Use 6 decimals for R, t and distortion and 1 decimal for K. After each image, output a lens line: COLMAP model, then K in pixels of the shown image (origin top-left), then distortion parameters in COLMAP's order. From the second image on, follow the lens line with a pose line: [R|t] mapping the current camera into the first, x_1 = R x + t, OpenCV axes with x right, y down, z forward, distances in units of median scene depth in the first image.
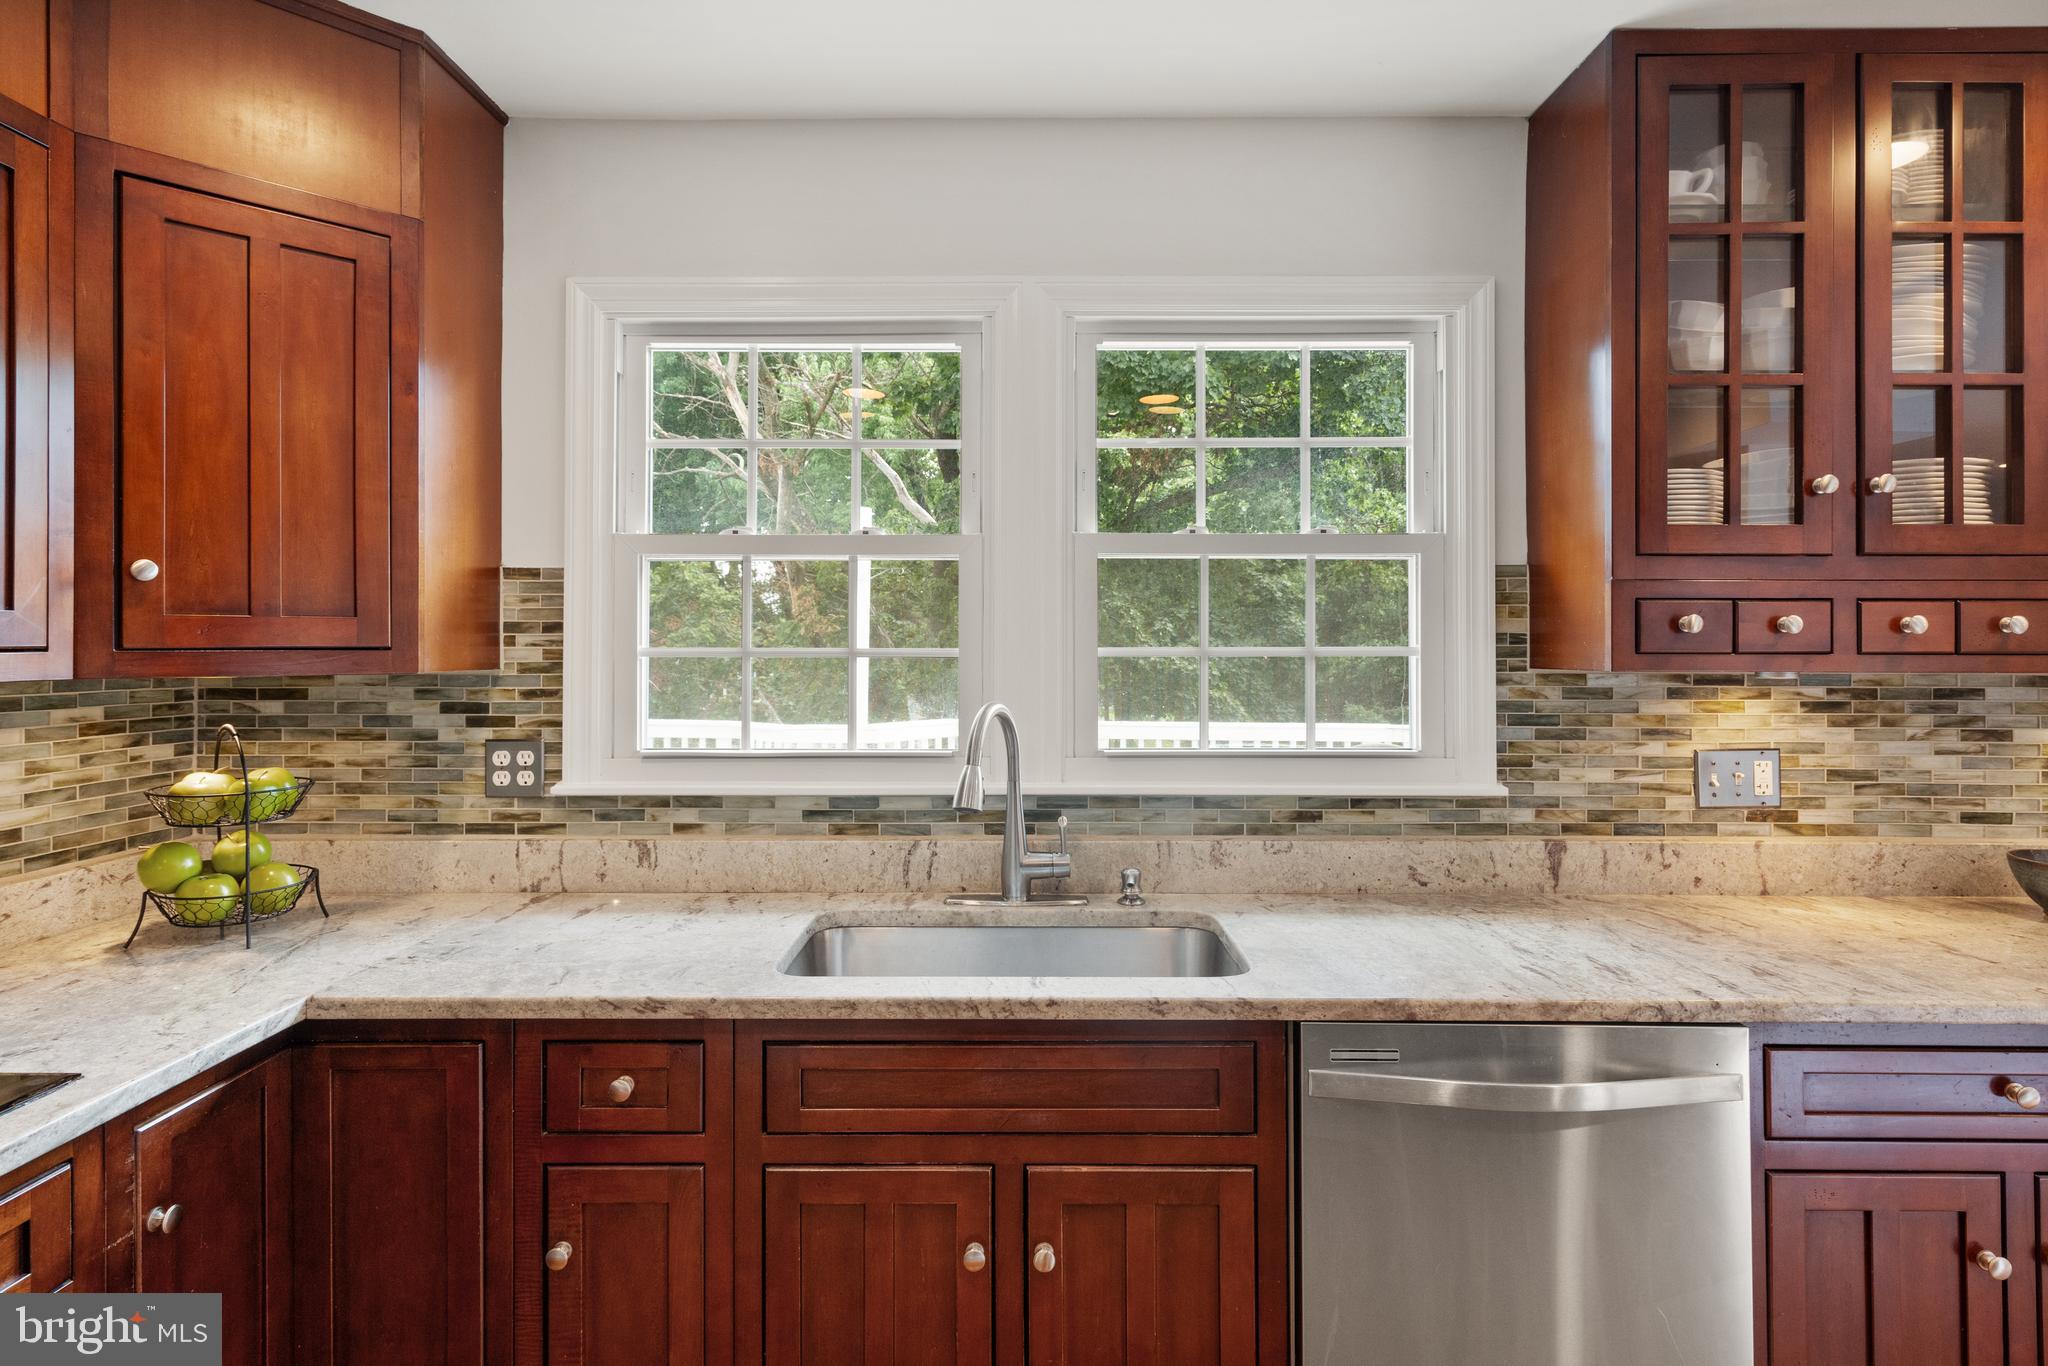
lens RADIAL K [[1070.9, 0, 1022.2], [0, 1070.9, 637.6], [0, 0, 1]] dist [0.005279, 0.000025]
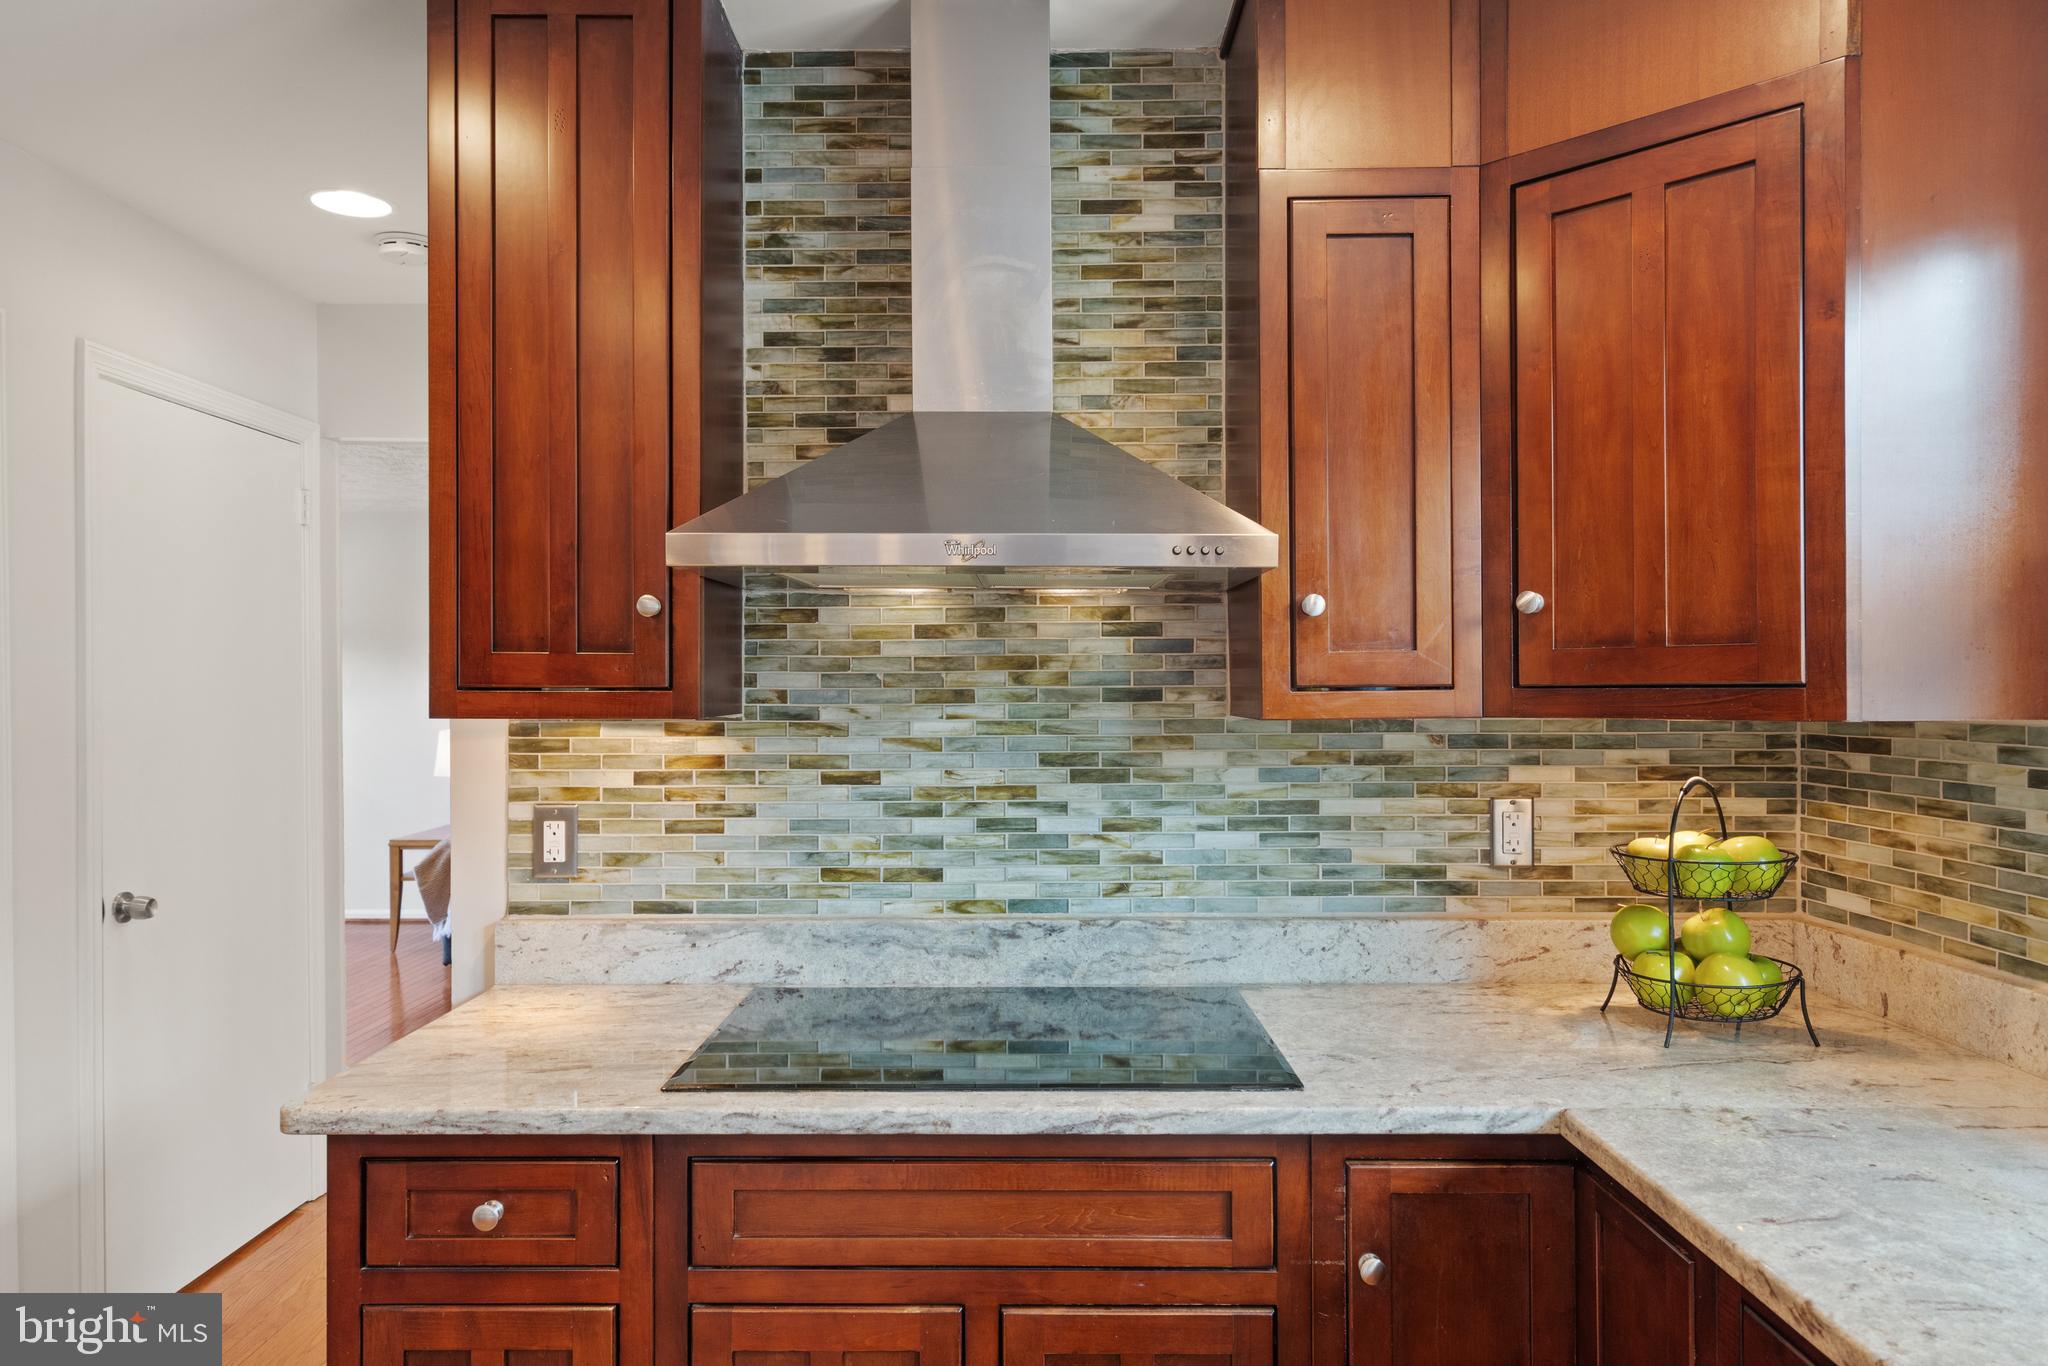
lens RADIAL K [[1320.6, 0, 1025.0], [0, 1320.6, 689.3], [0, 0, 1]] dist [0.006683, 0.003038]
pose [[0.010209, 0.001092, -0.999947, 0.246556], [0.012296, 0.999924, 0.001217, 0.004638], [0.999872, -0.012308, 0.010195, 0.415086]]
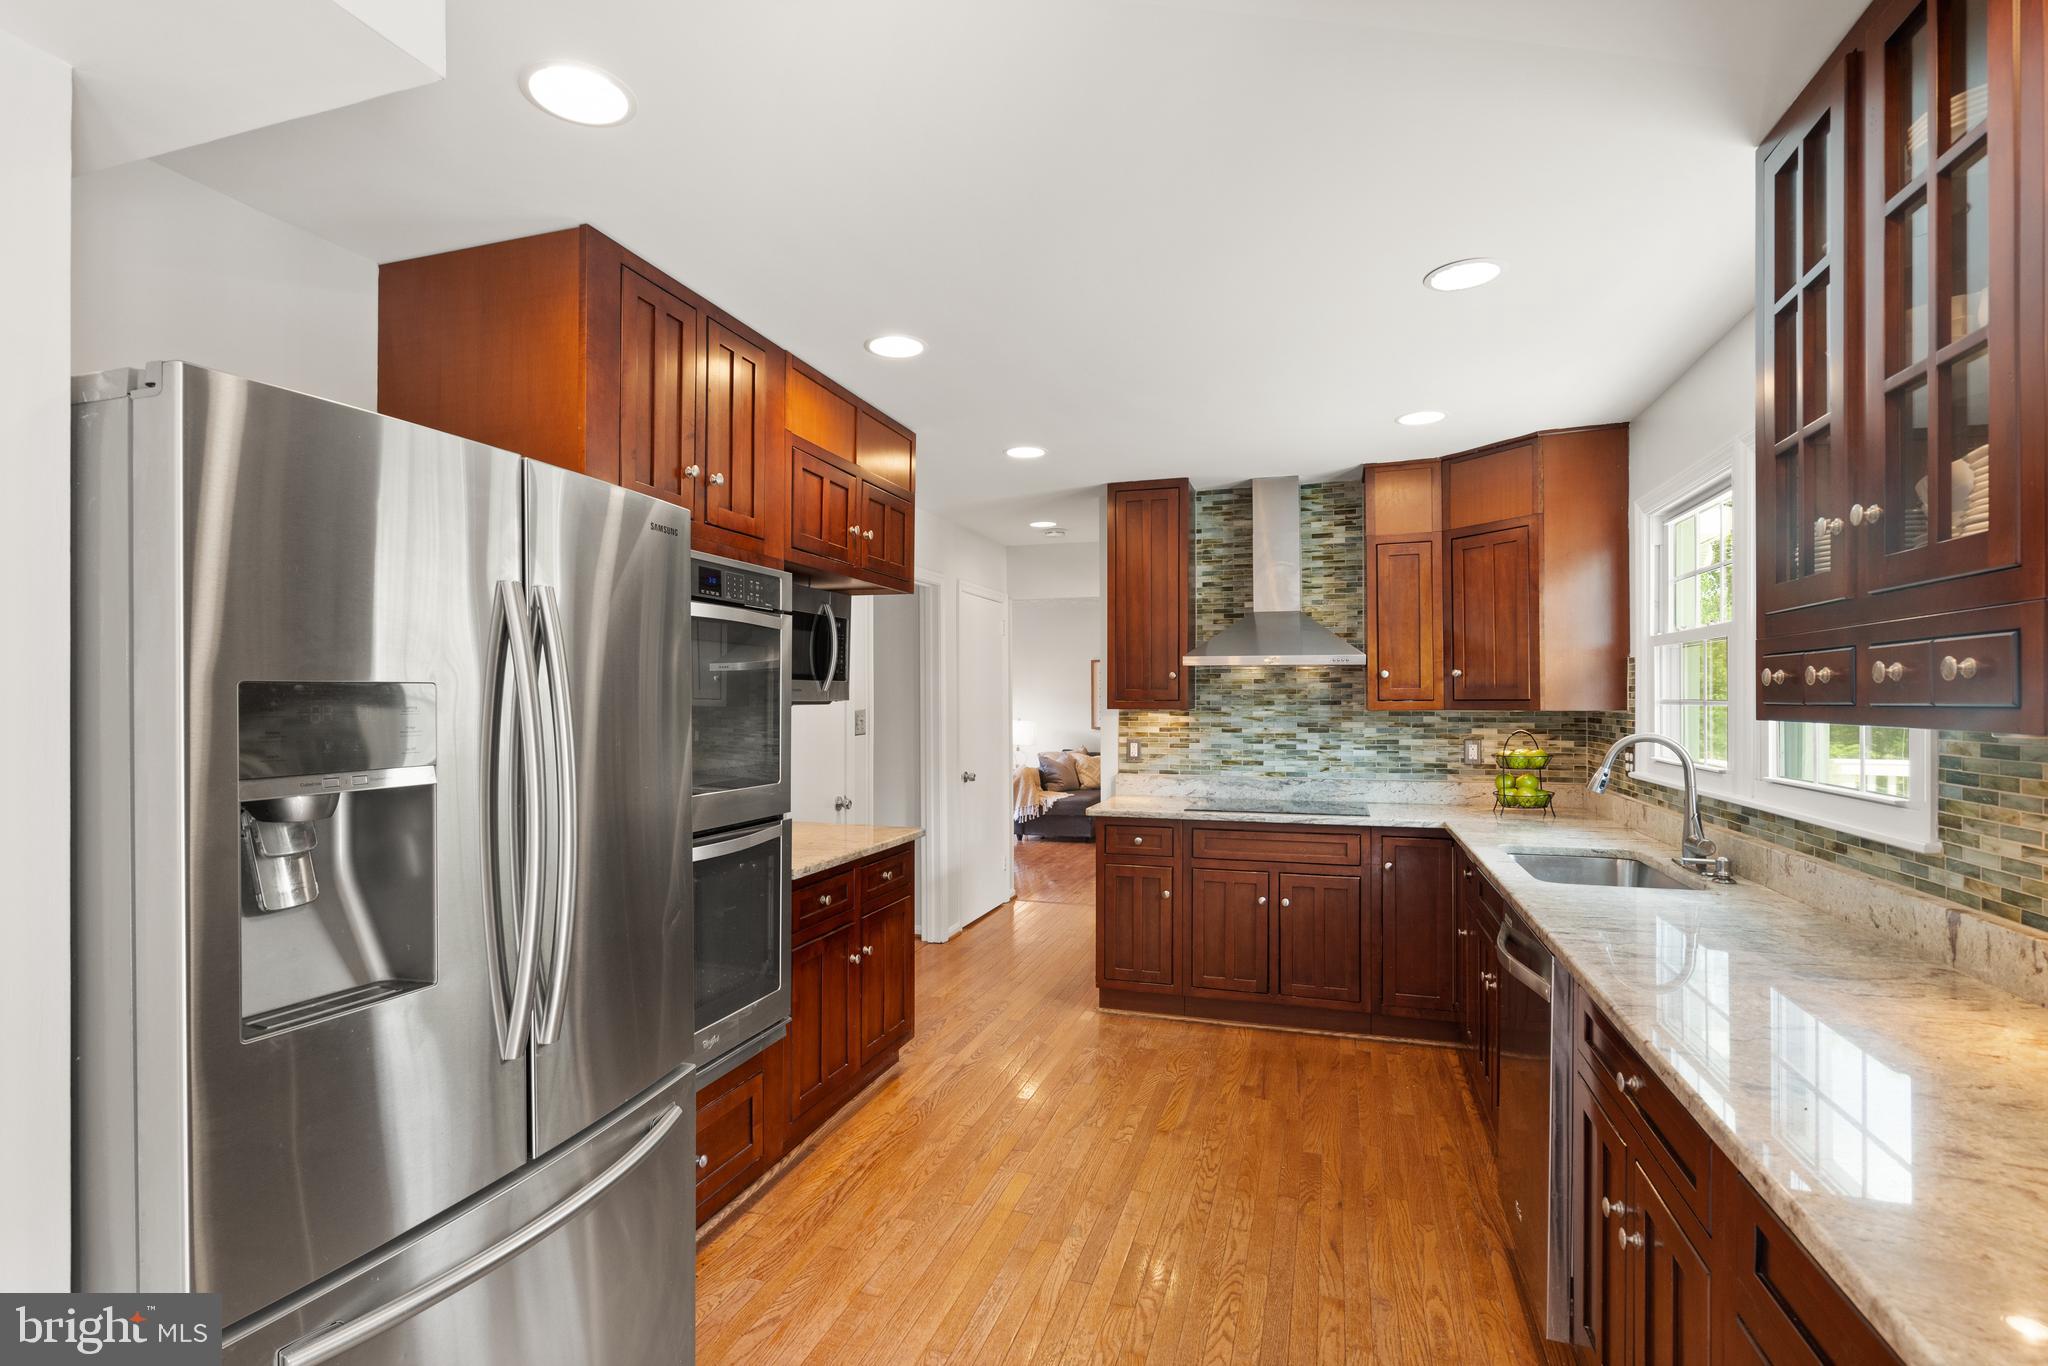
lens RADIAL K [[948.9, 0, 1025.4], [0, 948.9, 693.6], [0, 0, 1]] dist [-0.002126, 0.001327]
pose [[-0.292041, -0.006257, -0.956385, 1.480221], [0.010782, 0.999894, -0.009834, 0.004623], [0.956345, -0.013184, -0.291943, 0.476322]]
